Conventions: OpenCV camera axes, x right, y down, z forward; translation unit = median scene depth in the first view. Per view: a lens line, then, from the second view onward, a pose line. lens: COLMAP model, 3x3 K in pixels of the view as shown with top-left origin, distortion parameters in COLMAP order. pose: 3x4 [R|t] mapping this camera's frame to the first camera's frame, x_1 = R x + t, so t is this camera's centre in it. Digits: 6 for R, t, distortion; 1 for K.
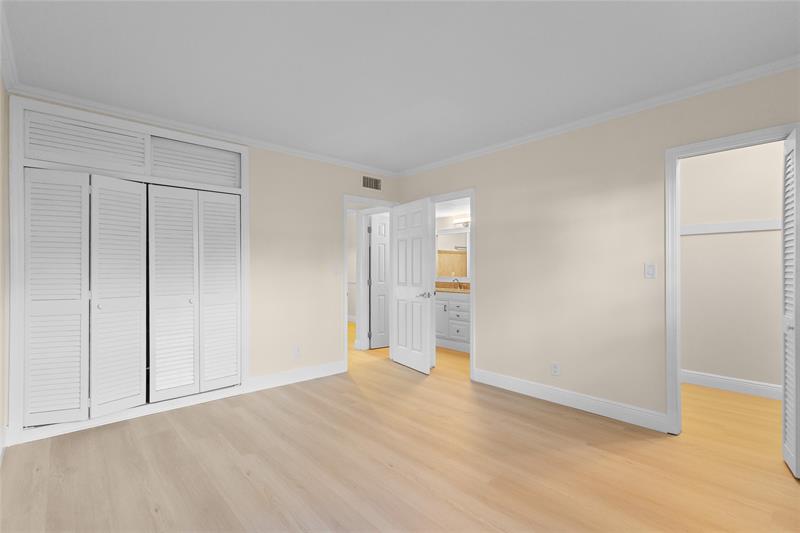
lens RADIAL K [[364.5, 0, 398.0], [0, 364.5, 271.4], [0, 0, 1]] dist [-0.000054, 0.000072]
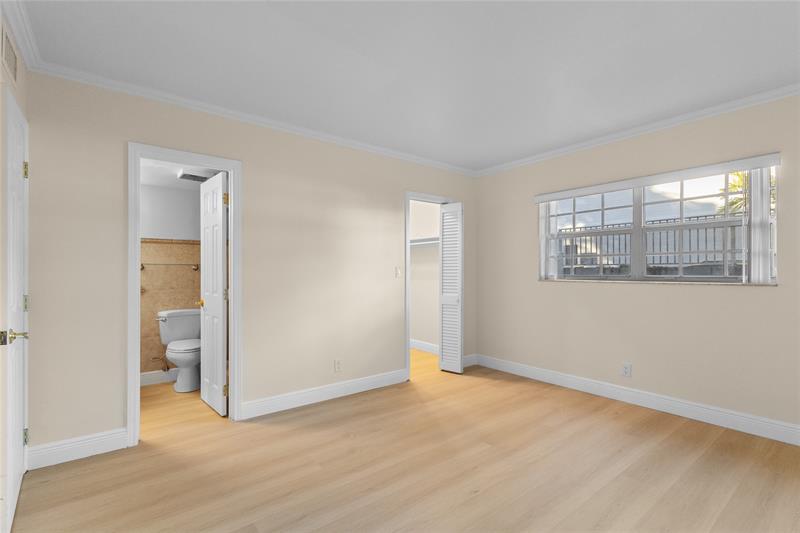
lens RADIAL K [[367.6, 0, 397.6], [0, 367.6, 264.6], [0, 0, 1]] dist [0.006505, 0.001032]
pose [[0.065371, 0.025112, 0.997545, -0.683191], [0.002363, 0.999677, -0.025320, 0.006152], [-0.997858, 0.004012, 0.065290, 0.829806]]
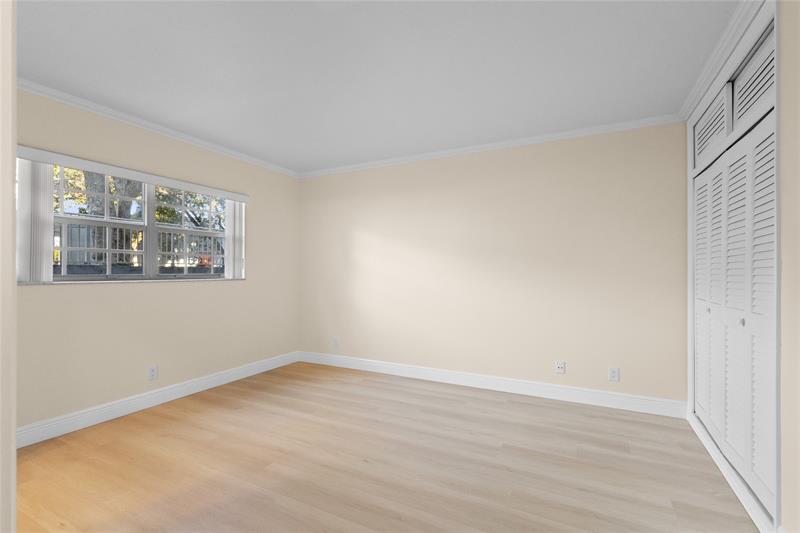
lens RADIAL K [[367.6, 0, 397.6], [0, 367.6, 264.6], [0, 0, 1]] dist [0.006505, 0.001032]
pose [[-0.935686, -0.006344, -0.352777, 0.194018], [-0.001524, 0.999902, -0.013938, -0.003326], [0.352831, -0.012504, -0.935604, 1.476049]]
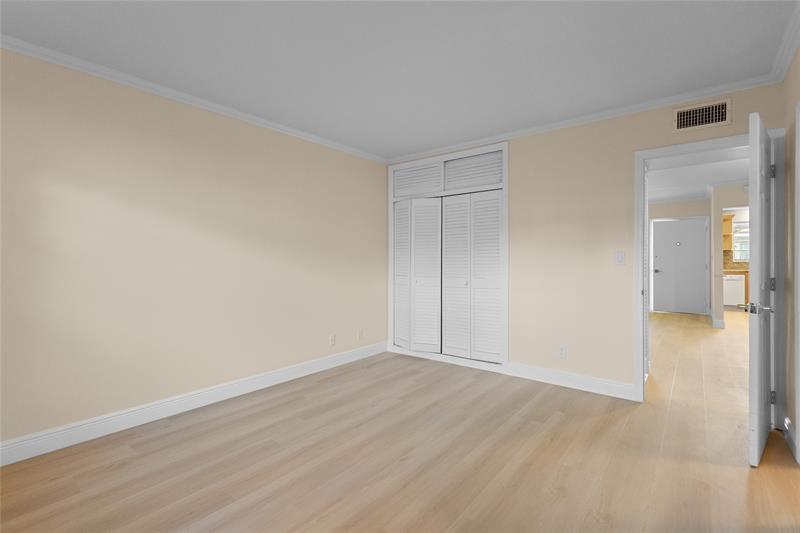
lens RADIAL K [[371.0, 0, 403.5], [0, 371.0, 257.3], [0, 0, 1]] dist [0.003167, 0.000493]
pose [[0.175539, -0.006315, -0.984452, 0.698253], [-0.004048, 0.999966, -0.007136, 0.004027], [0.984464, 0.005238, 0.175507, 0.606895]]
